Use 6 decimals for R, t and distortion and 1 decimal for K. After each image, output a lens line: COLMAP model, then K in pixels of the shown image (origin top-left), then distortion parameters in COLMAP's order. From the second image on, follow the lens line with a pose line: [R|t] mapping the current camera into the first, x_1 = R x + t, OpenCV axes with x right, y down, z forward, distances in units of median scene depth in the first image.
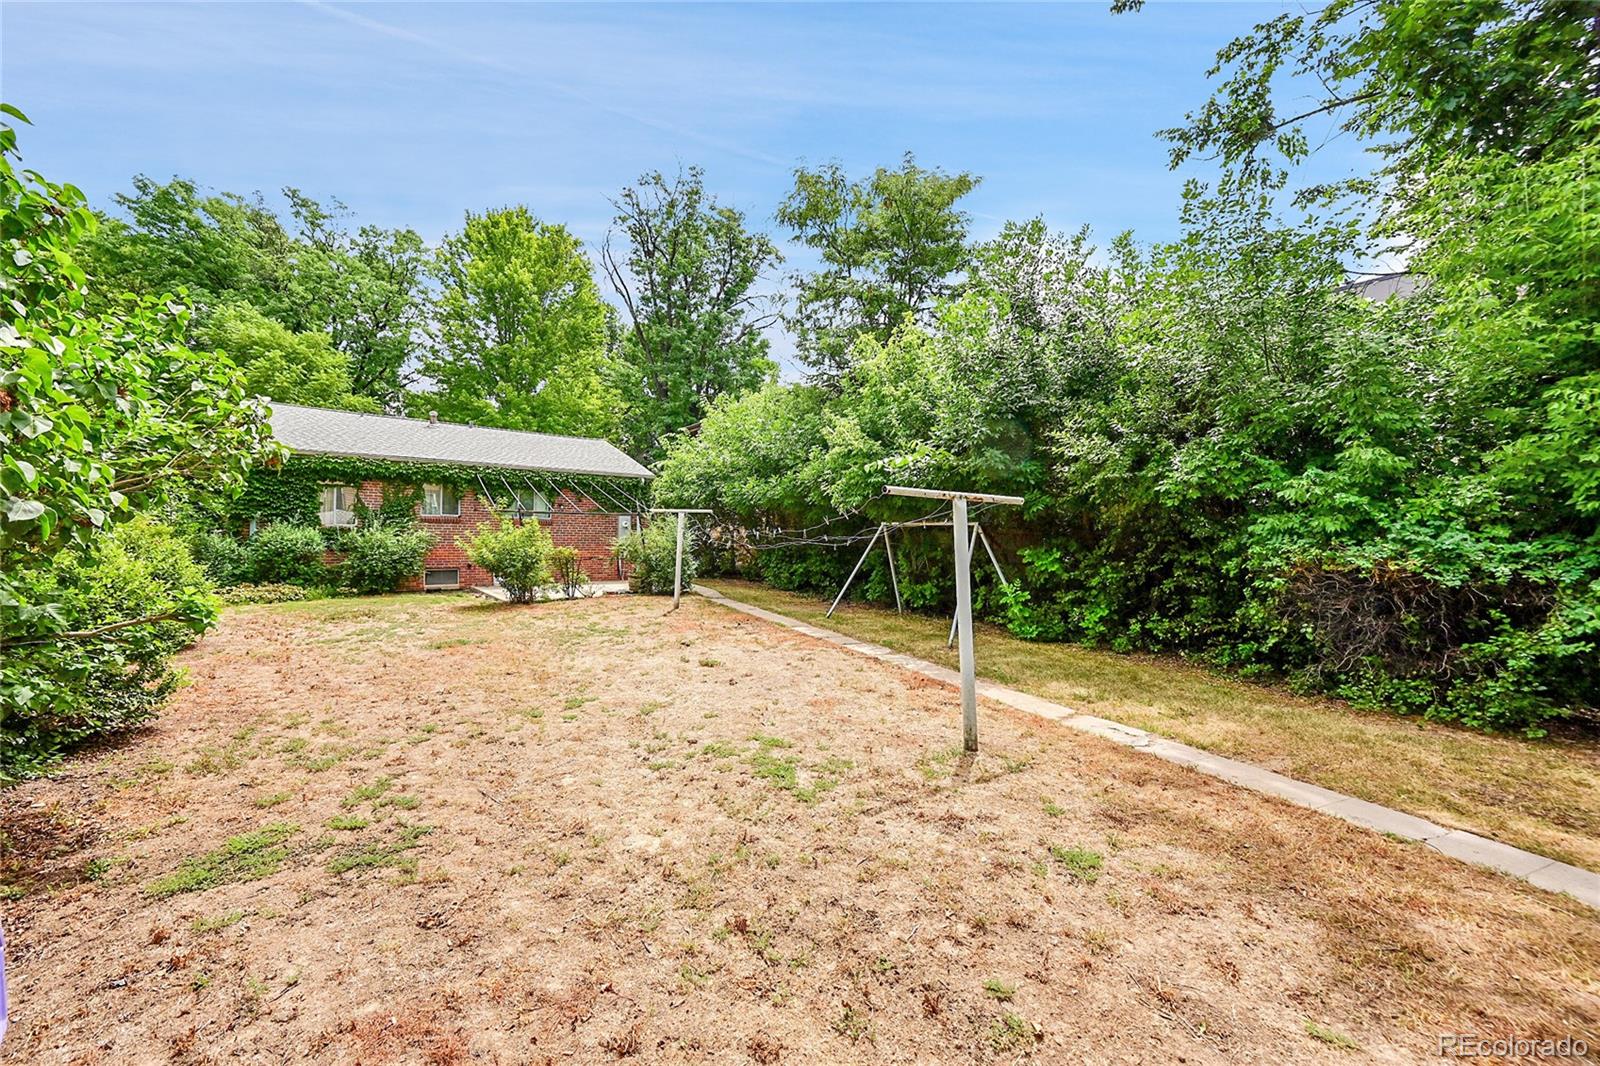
lens RADIAL K [[639.4, 0, 798.4], [0, 639.4, 535.8], [0, 0, 1]] dist [0.000172, 0.000020]
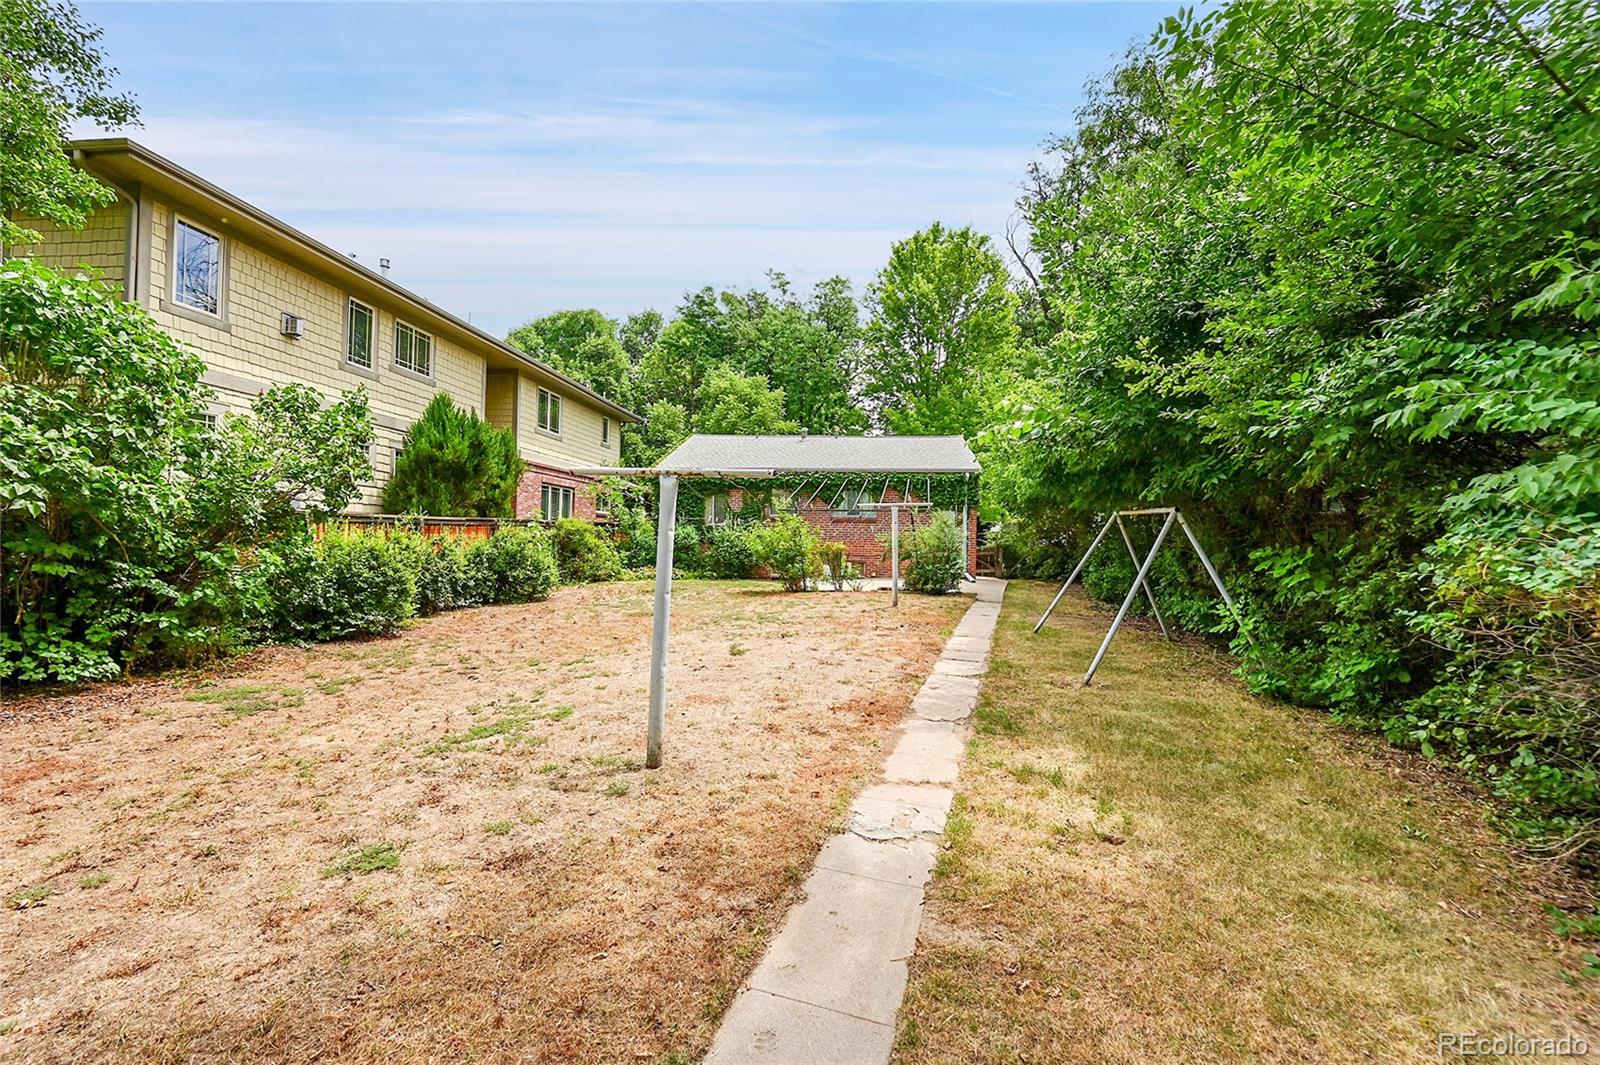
lens RADIAL K [[660.0, 0, 799.7], [0, 660.0, 532.4], [0, 0, 1]] dist [0.000266, 0.000020]
pose [[0.711706, -0.001521, -0.702476, 0.266356], [-0.005064, 0.999961, -0.007295, 0.006940], [0.702459, 0.008749, 0.711670, 0.126866]]
